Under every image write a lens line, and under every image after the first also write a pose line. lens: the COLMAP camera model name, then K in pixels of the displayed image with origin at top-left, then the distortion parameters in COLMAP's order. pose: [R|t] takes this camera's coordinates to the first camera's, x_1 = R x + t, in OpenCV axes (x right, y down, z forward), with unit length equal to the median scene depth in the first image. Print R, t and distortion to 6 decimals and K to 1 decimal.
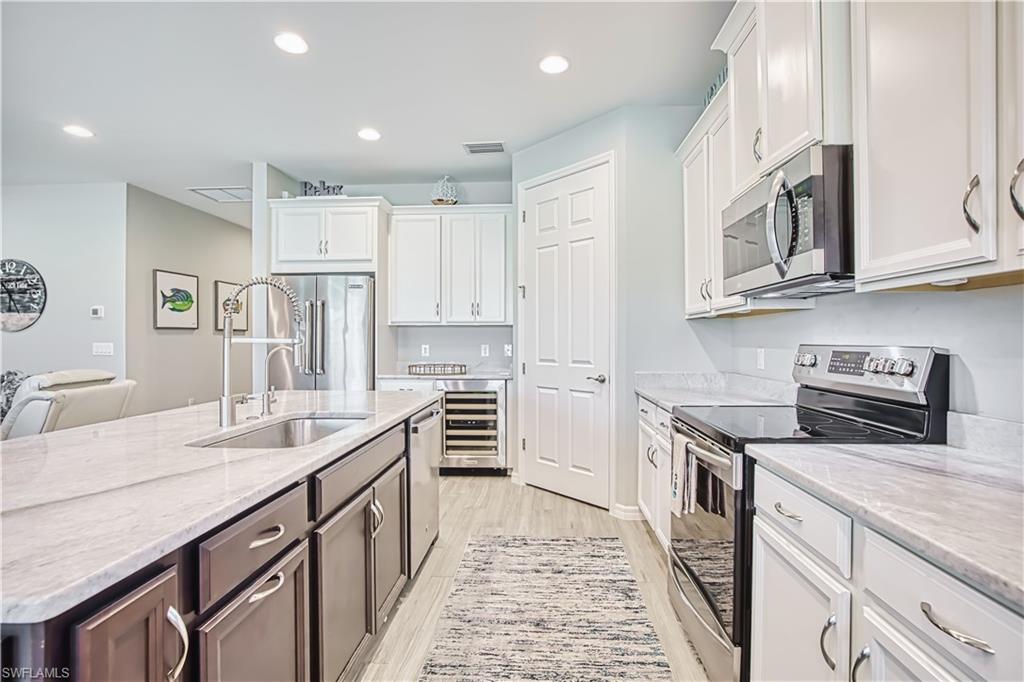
lens RADIAL K [[482.3, 0, 521.0], [0, 482.3, 325.6], [0, 0, 1]] dist [-0.024821, 0.014256]
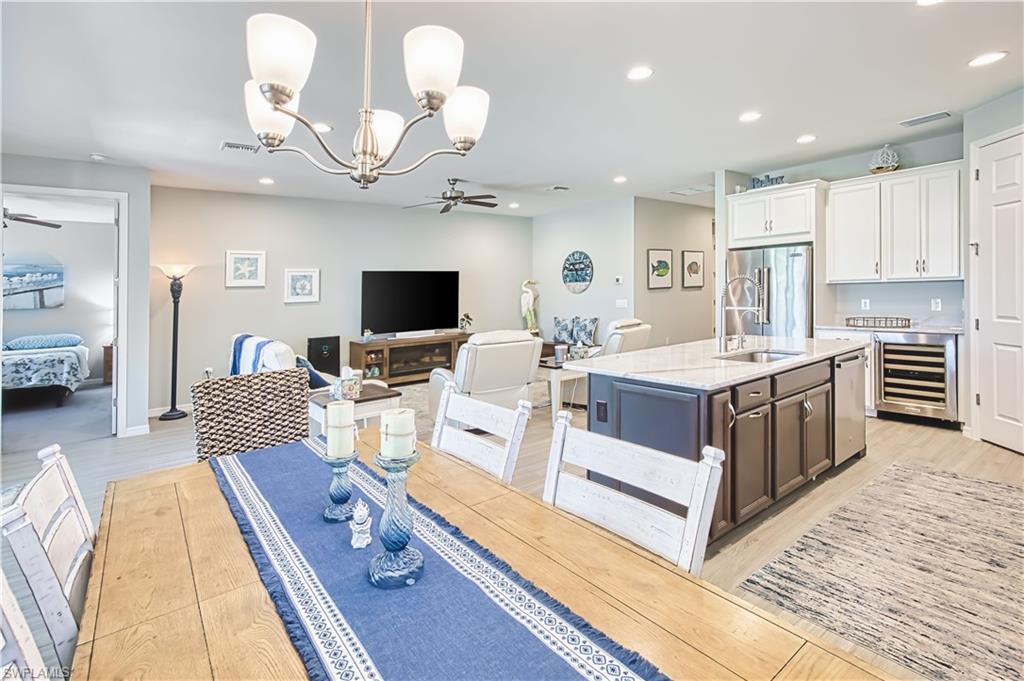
lens RADIAL K [[482.3, 0, 521.0], [0, 482.3, 325.1], [0, 0, 1]] dist [-0.024821, 0.014256]
pose [[0.657882, 0.033285, -0.752385, 0.124033], [0.051750, 0.994664, 0.089254, -0.046224], [0.751341, -0.097655, 0.652649, -0.352812]]
